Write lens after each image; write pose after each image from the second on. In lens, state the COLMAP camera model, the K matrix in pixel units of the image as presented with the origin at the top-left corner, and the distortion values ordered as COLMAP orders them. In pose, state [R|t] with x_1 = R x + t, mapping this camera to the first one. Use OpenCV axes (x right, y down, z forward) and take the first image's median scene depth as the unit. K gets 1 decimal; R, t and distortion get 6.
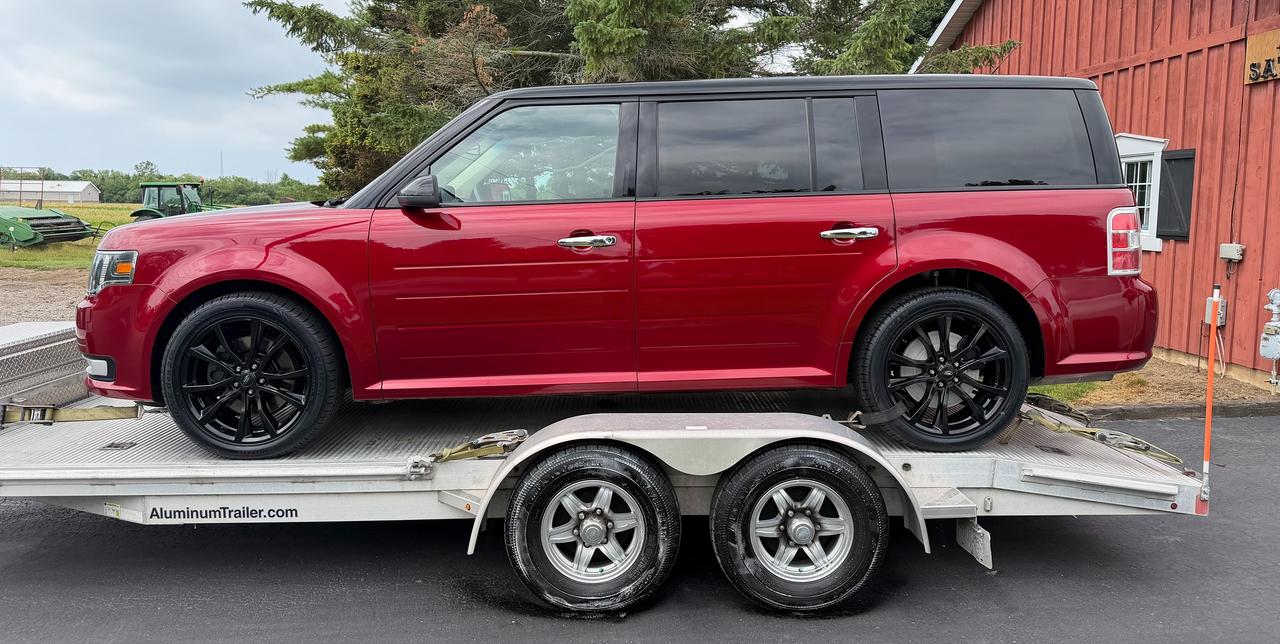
lens RADIAL K [[821.2, 0, 640.0], [0, 821.2, 322.0], [0, 0, 1]] dist [0.007437, 0.000594]
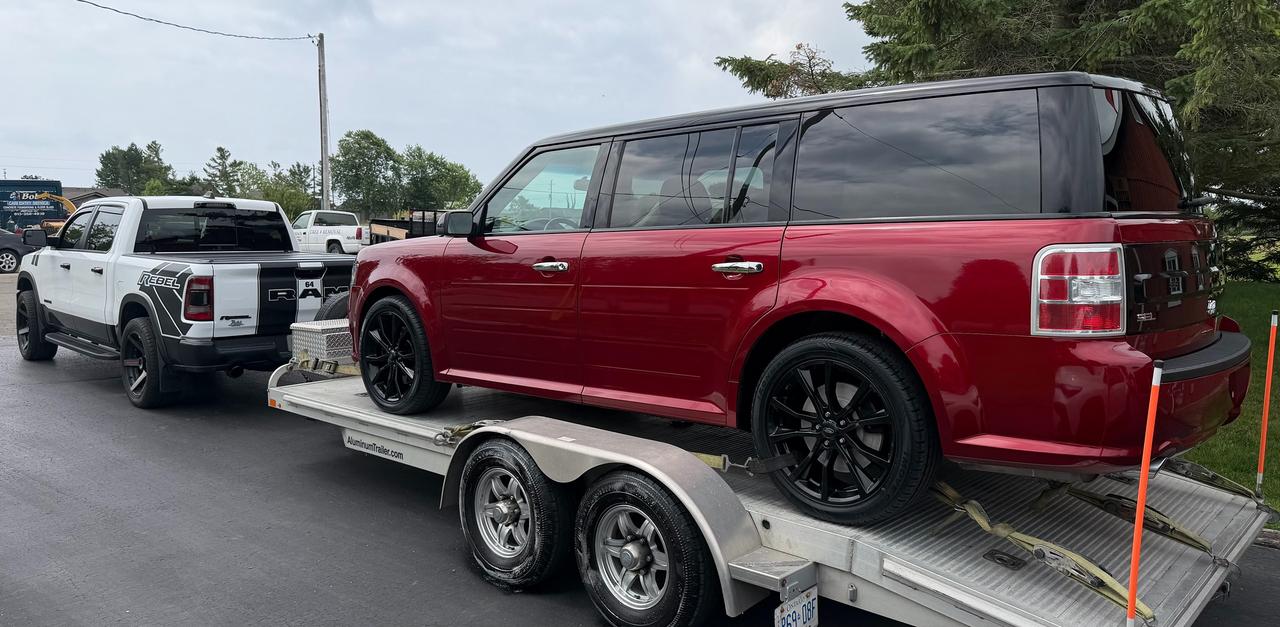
lens RADIAL K [[853.9, 0, 640.0], [0, 853.9, 313.5], [0, 0, 1]] dist [0.001350, 0.000231]
pose [[0.751640, 0.070237, -0.655824, 0.823367], [-0.087705, 0.996127, 0.006164, -0.050809], [0.653717, 0.052886, 0.754889, 0.179401]]
